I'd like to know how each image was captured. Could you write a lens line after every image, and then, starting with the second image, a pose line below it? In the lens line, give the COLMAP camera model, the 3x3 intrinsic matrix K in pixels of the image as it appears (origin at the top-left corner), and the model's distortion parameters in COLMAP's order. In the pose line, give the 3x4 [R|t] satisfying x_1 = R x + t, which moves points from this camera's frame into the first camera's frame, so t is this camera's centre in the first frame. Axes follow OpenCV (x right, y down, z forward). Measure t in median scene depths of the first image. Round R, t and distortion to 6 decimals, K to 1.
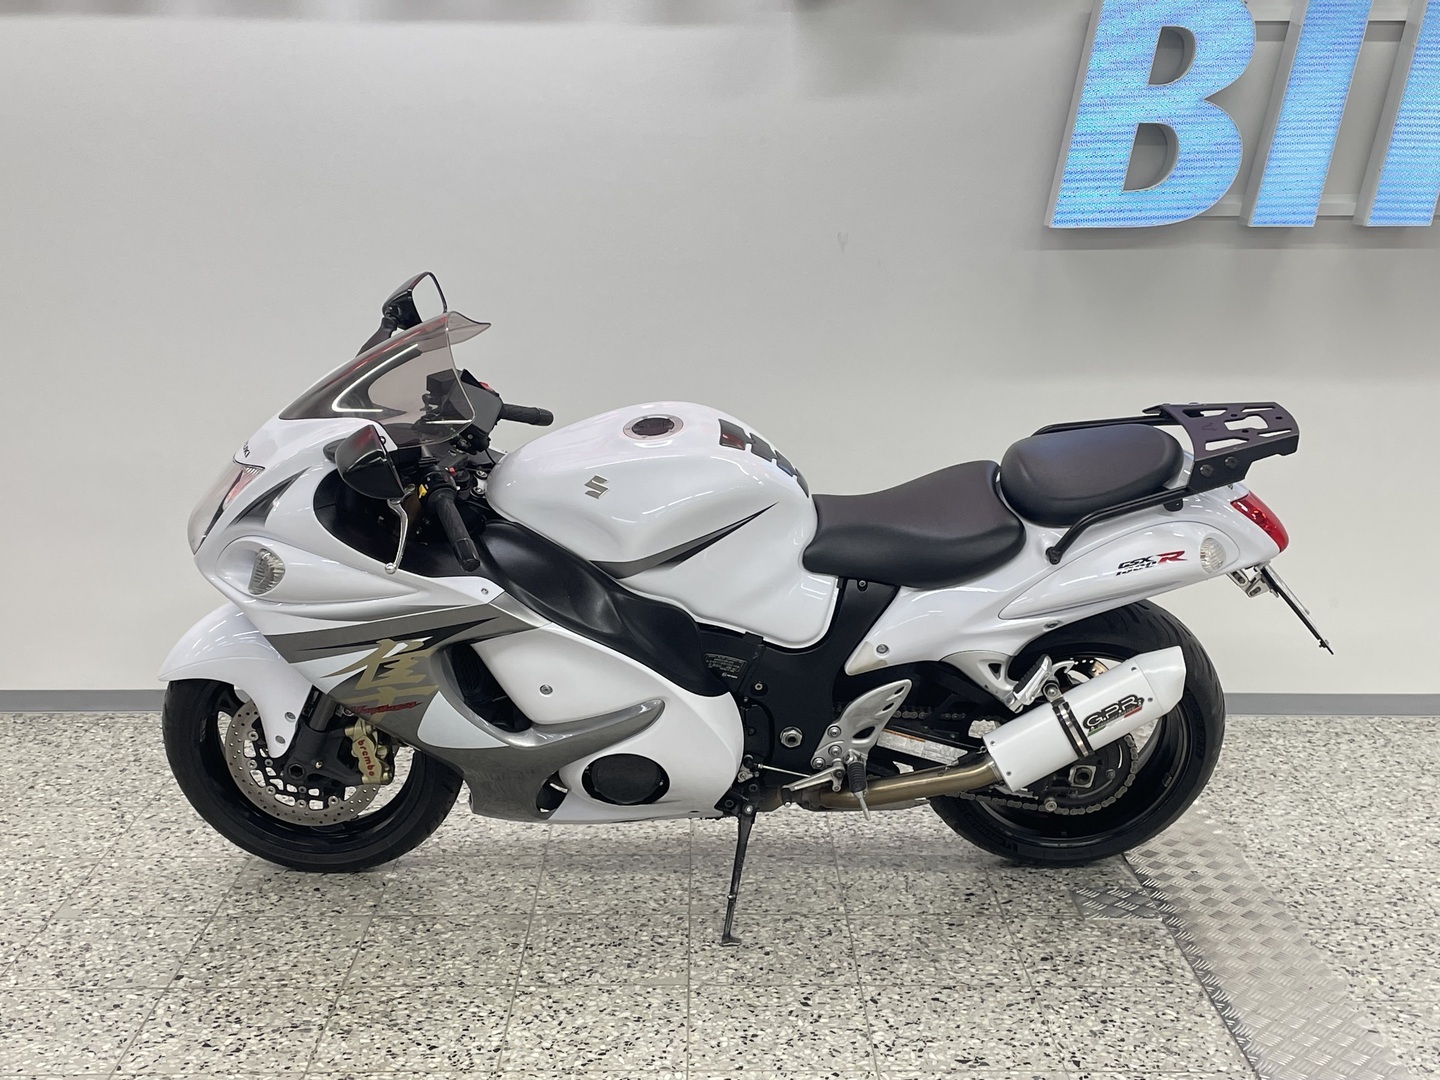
lens RADIAL K [[1829.4, 0, 720.0], [0, 1829.4, 540.0], [0, 0, 1]] dist [0.081750, -0.083355]
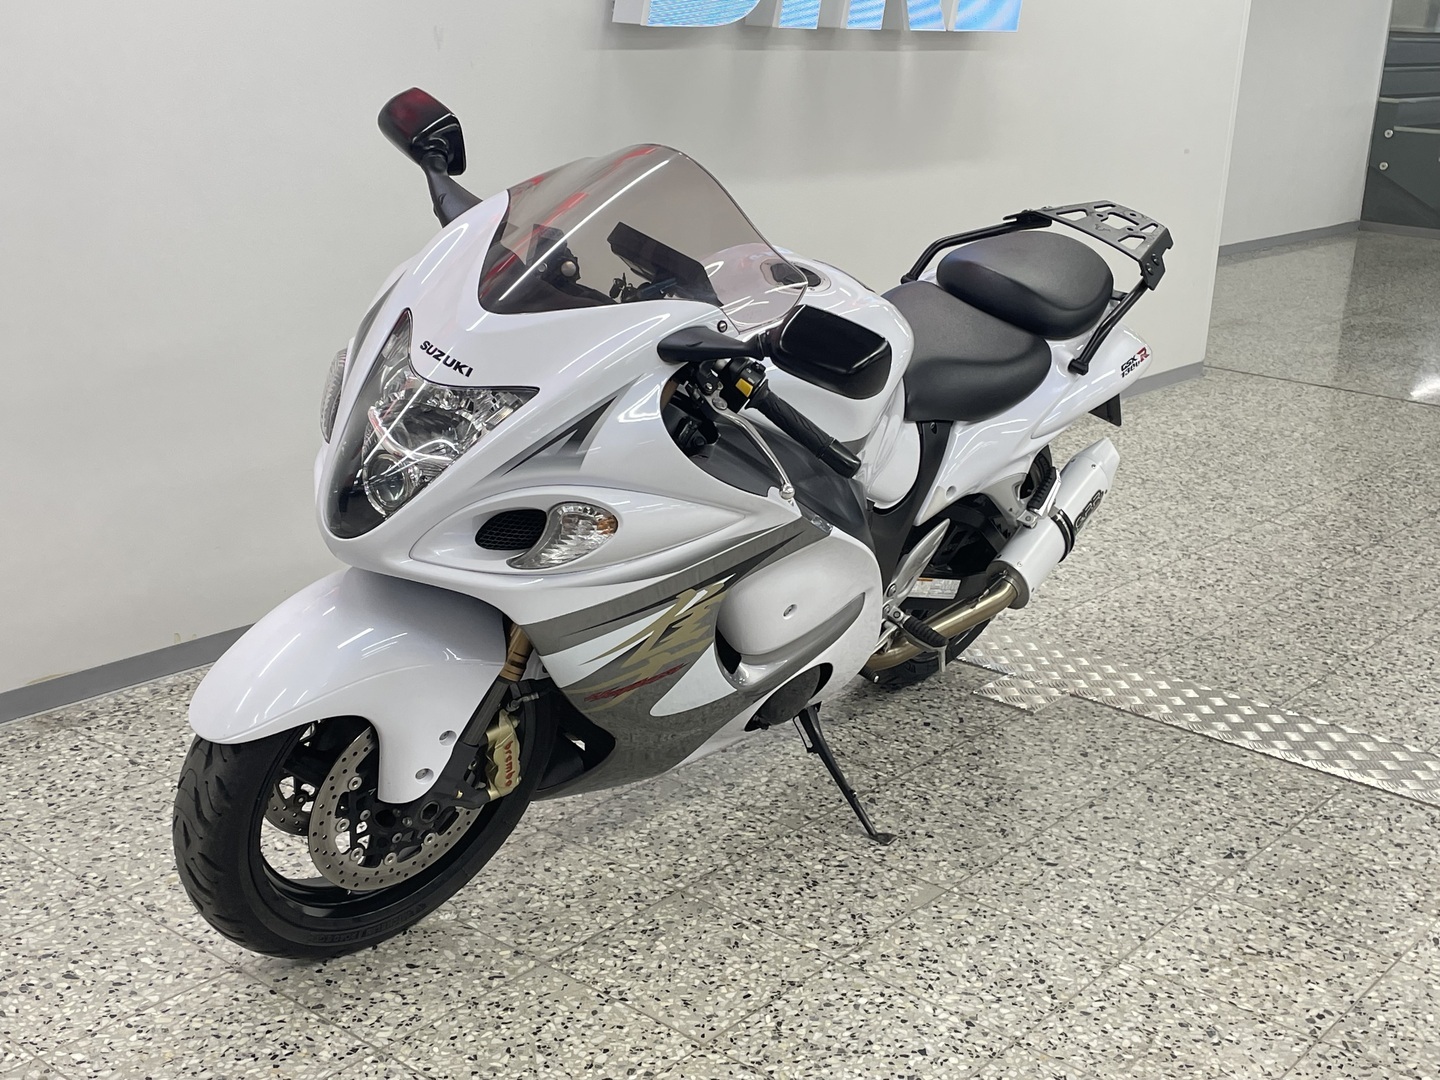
lens RADIAL K [[1823.3, 0, 725.8], [0, 1823.3, 512.9], [0, 0, 1]] dist [0.081084, -0.090367]
pose [[0.643296, -0.186411, 0.742578, -0.685955], [0.112602, 0.982395, 0.149066, -0.082474], [-0.757292, -0.012278, 0.652961, 0.474711]]
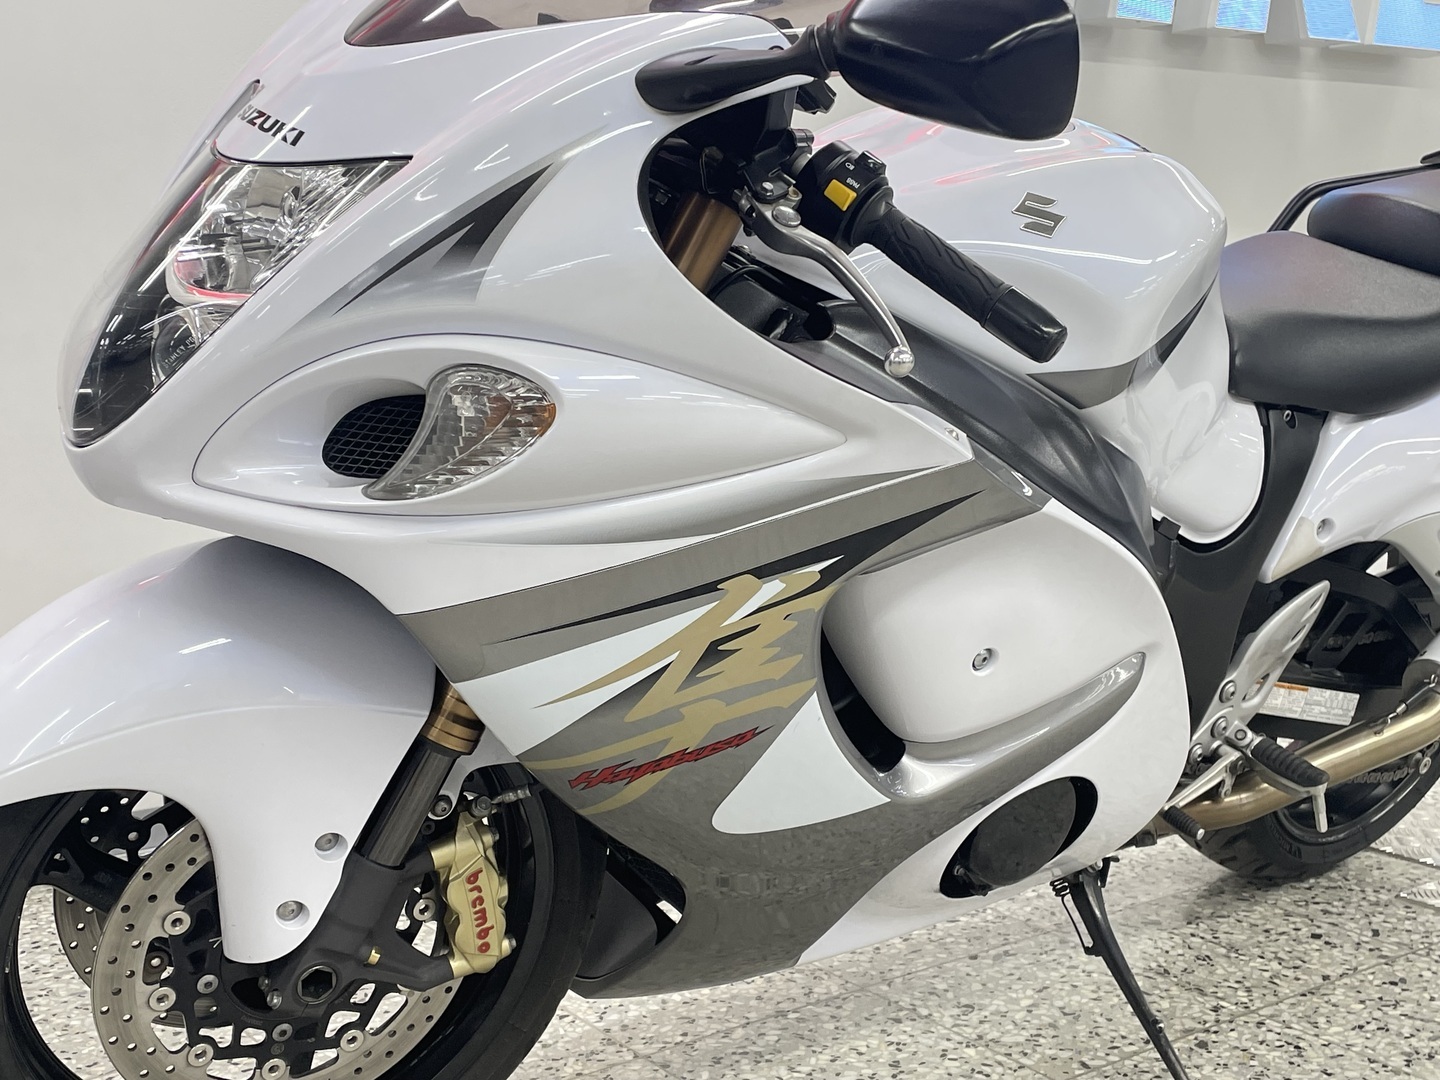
lens RADIAL K [[1829.4, 0, 720.0], [0, 1829.4, 540.0], [0, 0, 1]] dist [0.081750, -0.083355]
pose [[0.812421, -0.093502, 0.575526, -0.397359], [0.128478, 0.991505, -0.020277, 0.051183], [-0.568741, 0.090416, 0.817532, 0.637444]]
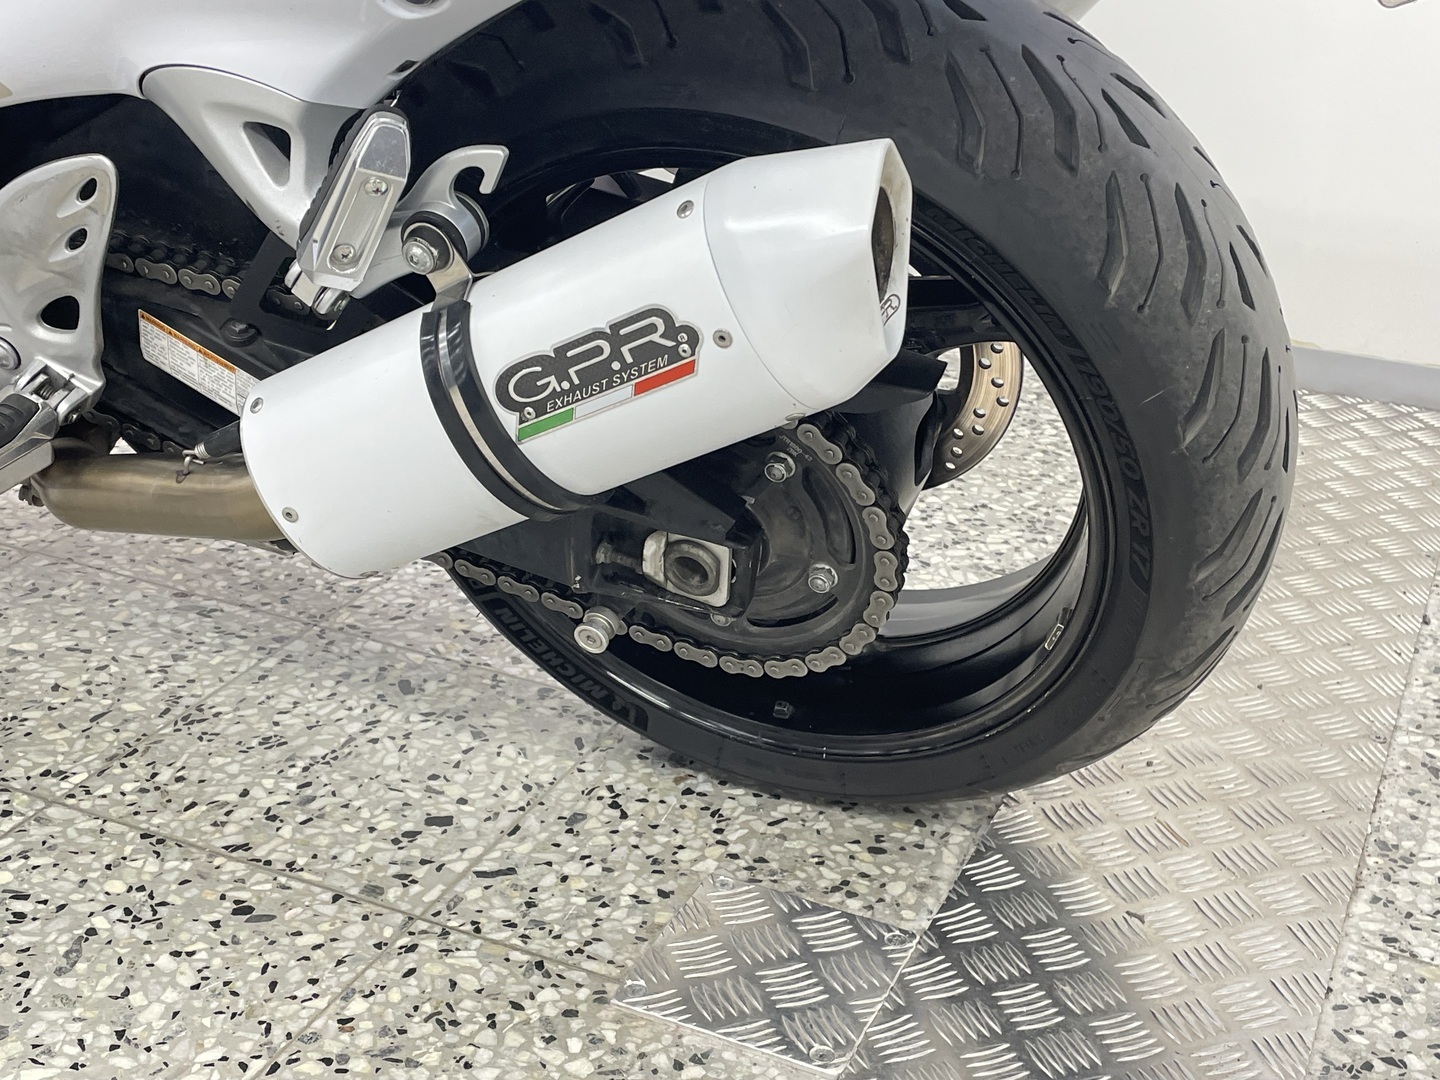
lens RADIAL K [[1829.4, 0, 720.0], [0, 1829.4, 540.0], [0, 0, 1]] dist [0.081750, -0.083355]
pose [[0.903932, 0.198751, -0.378688, 0.331329], [-0.112451, 0.964753, 0.237920, 0.053423], [0.412628, -0.172479, 0.894421, 0.765152]]
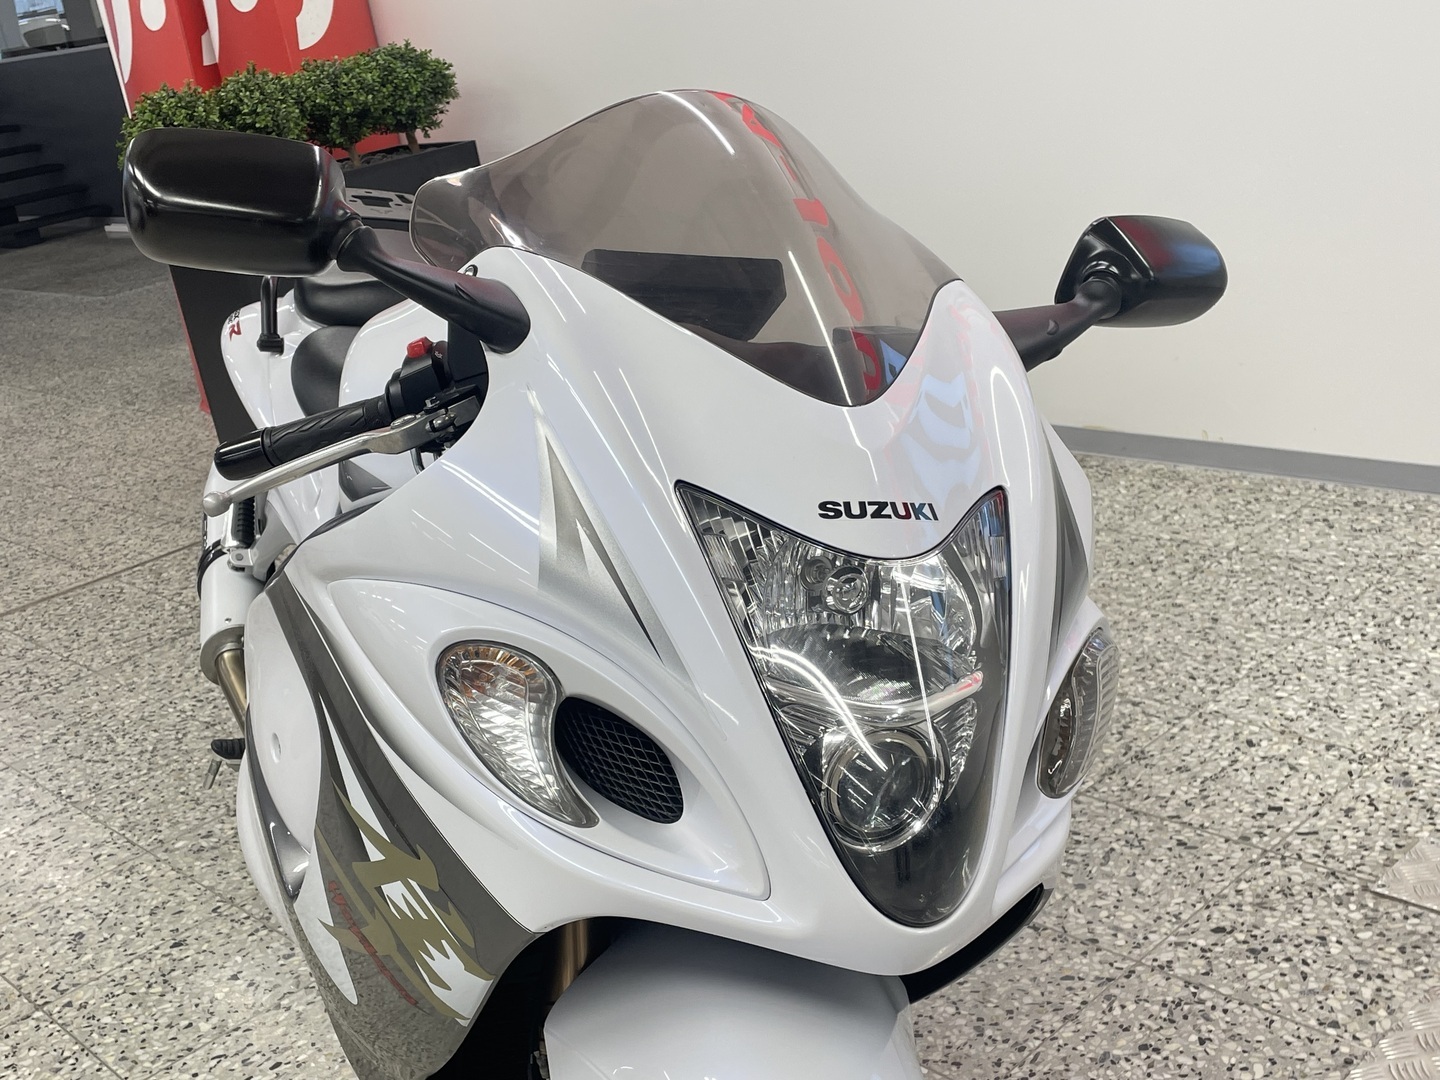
lens RADIAL K [[1707.3, 0, 726.6], [0, 1707.3, 520.7], [0, 0, 1]] dist [0.085568, -0.089059]
pose [[0.666835, 0.129680, -0.733835, 0.498997], [0.013292, 0.982516, 0.185705, -0.043241], [0.745087, -0.133589, 0.653452, 0.458512]]
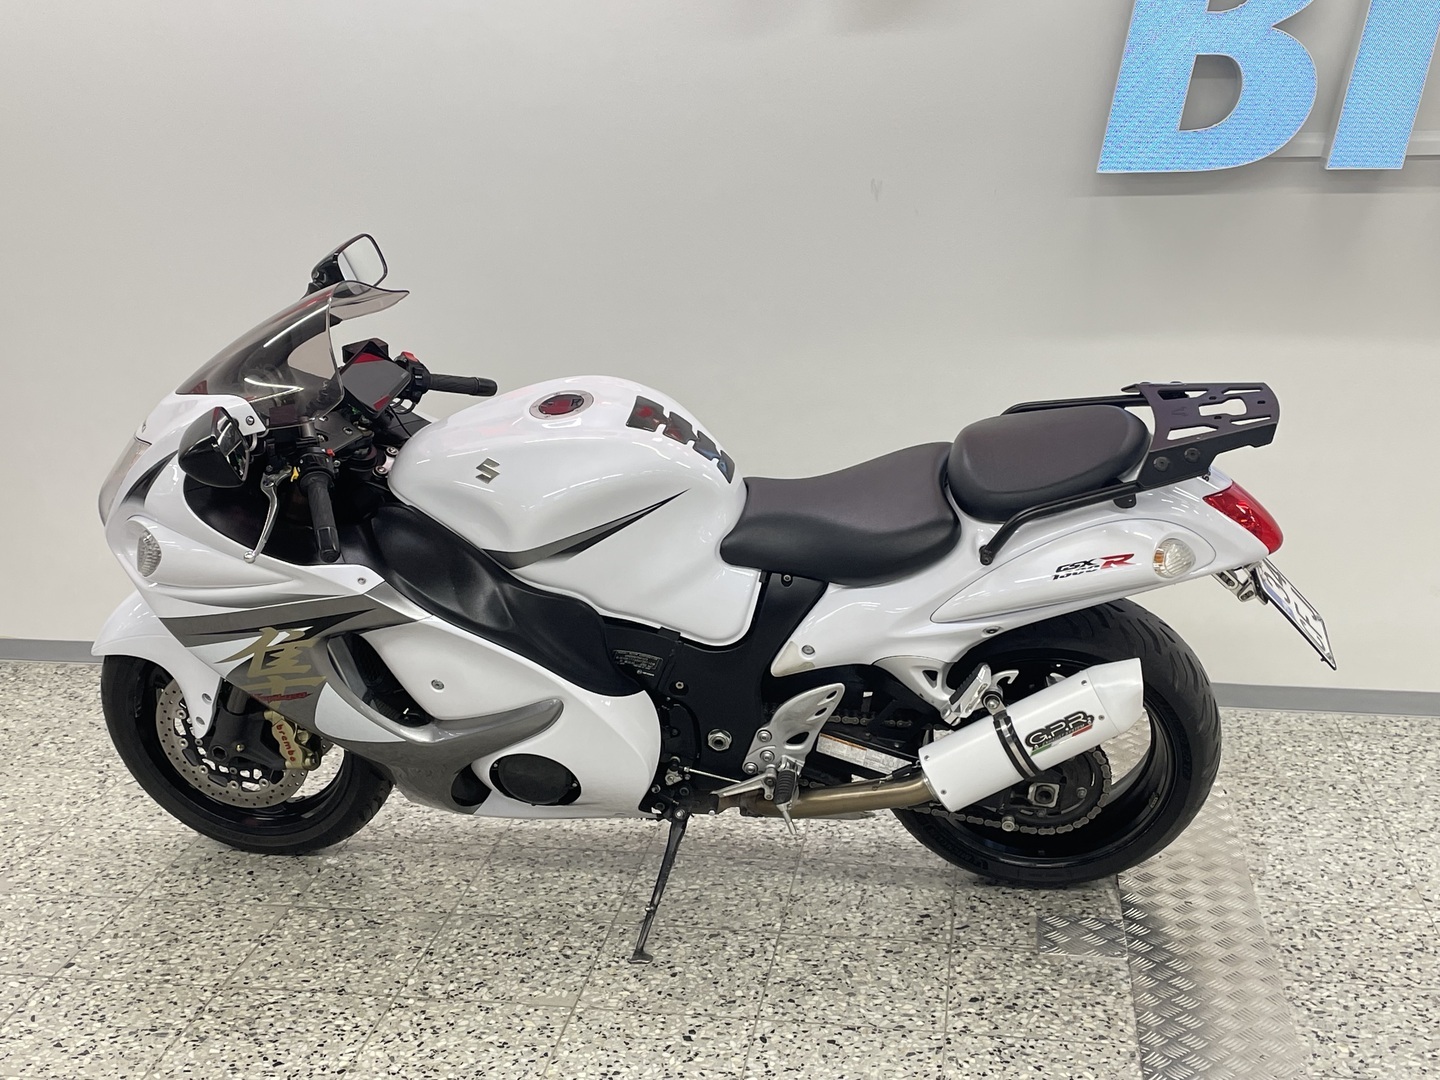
lens RADIAL K [[1823.3, 0, 725.8], [0, 1823.3, 512.9], [0, 0, 1]] dist [0.081084, -0.090367]
pose [[0.986423, 0.020968, -0.162882, 0.195427], [-0.015863, 0.999343, 0.032576, -0.037921], [0.163458, -0.029549, 0.986108, 0.098254]]
